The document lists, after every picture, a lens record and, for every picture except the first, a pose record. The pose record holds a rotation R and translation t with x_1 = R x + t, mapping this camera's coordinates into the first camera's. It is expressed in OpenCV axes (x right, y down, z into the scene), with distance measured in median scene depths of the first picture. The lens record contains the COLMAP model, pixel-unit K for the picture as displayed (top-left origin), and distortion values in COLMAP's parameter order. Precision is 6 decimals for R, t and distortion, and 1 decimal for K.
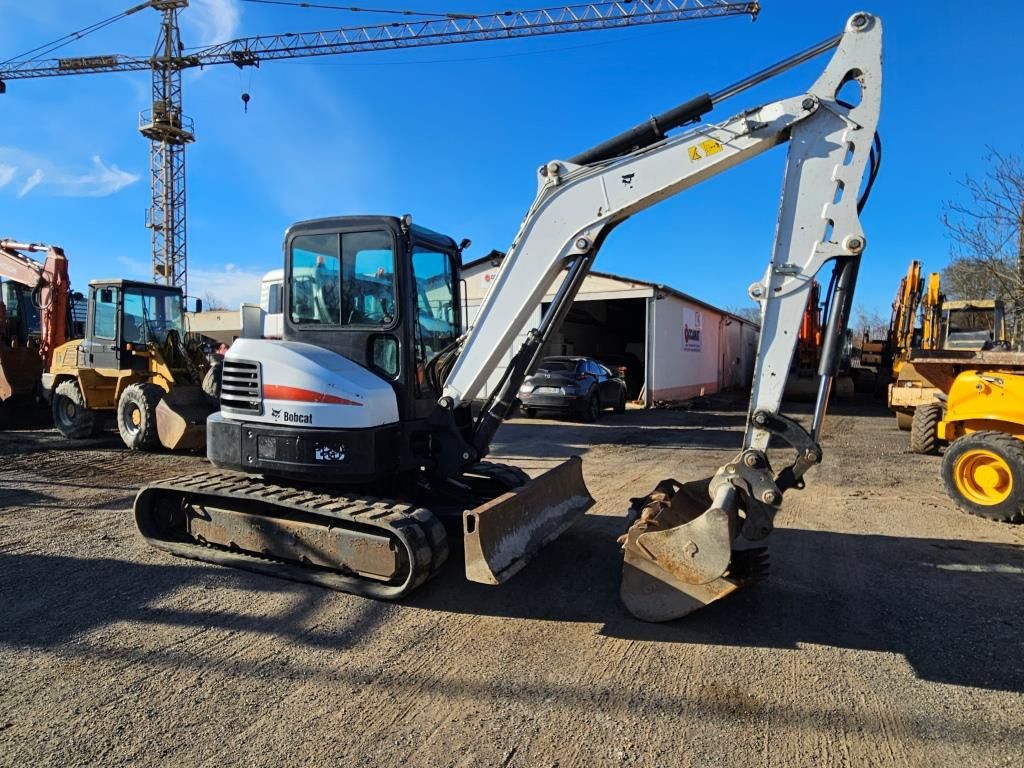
lens RADIAL K [[593.8, 0, 508.0], [0, 593.8, 389.1], [0, 0, 1]] dist [0.004481, -0.003859]
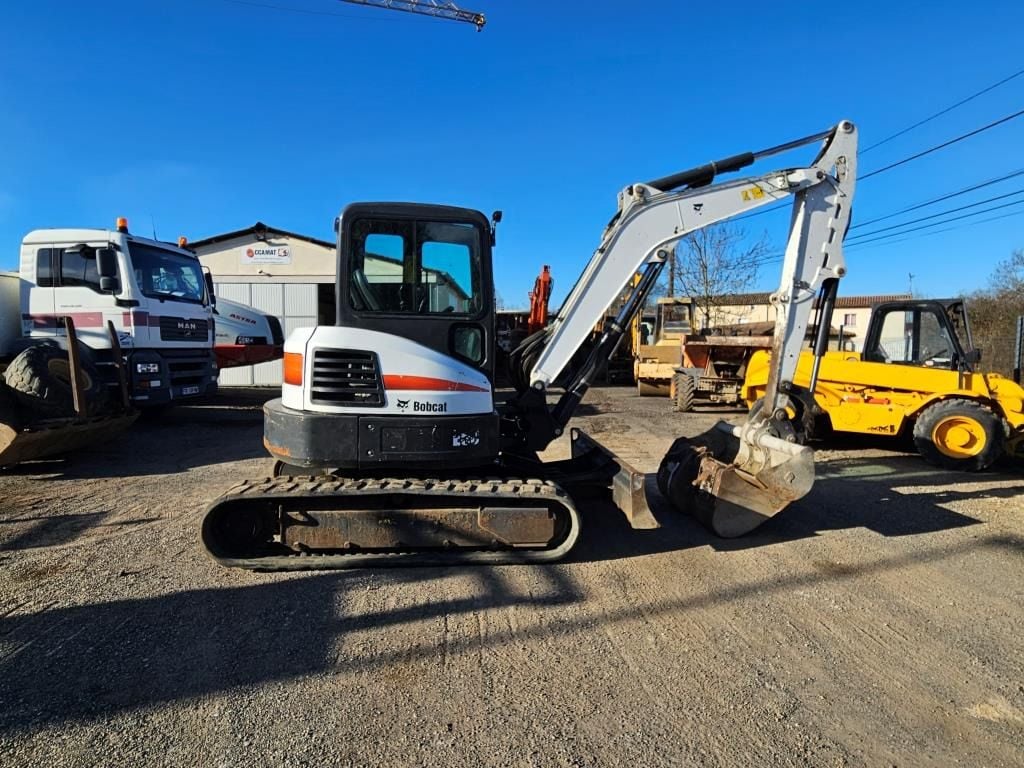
lens RADIAL K [[593.8, 0, 510.9], [0, 593.8, 389.9], [0, 0, 1]] dist [0.004481, -0.003859]
pose [[0.864692, -0.045258, 0.500260, -0.750798], [0.029130, 0.998775, 0.040007, -0.016558], [-0.501457, -0.020022, 0.864951, 0.065627]]
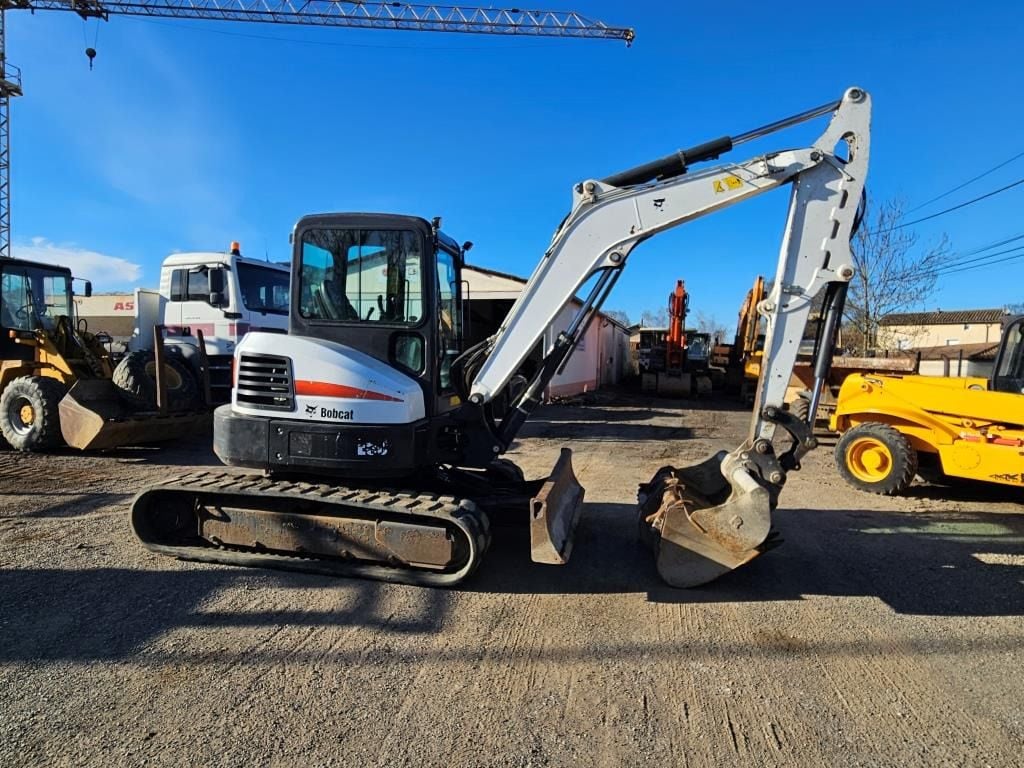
lens RADIAL K [[593.8, 0, 508.9], [0, 593.8, 388.0], [0, 0, 1]] dist [0.004481, -0.003859]
pose [[0.972349, 0.005902, 0.233456, -0.312175], [-0.006917, 0.999970, 0.003531, -0.000370], [-0.233428, -0.005048, 0.972361, -0.039212]]
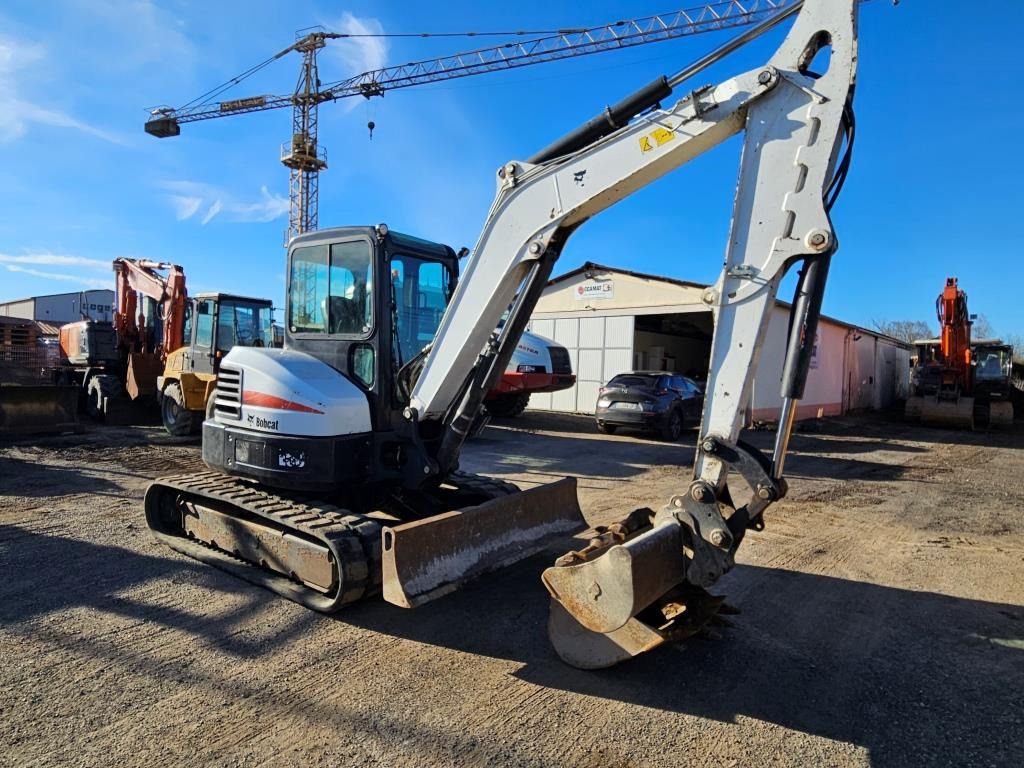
lens RADIAL K [[593.8, 0, 508.7], [0, 593.8, 388.0], [0, 0, 1]] dist [0.004481, -0.003859]
pose [[0.978325, 0.026159, -0.205417, 0.267367], [-0.031065, 0.999303, -0.020692, -0.004833], [0.204733, 0.026625, 0.978456, 0.083279]]
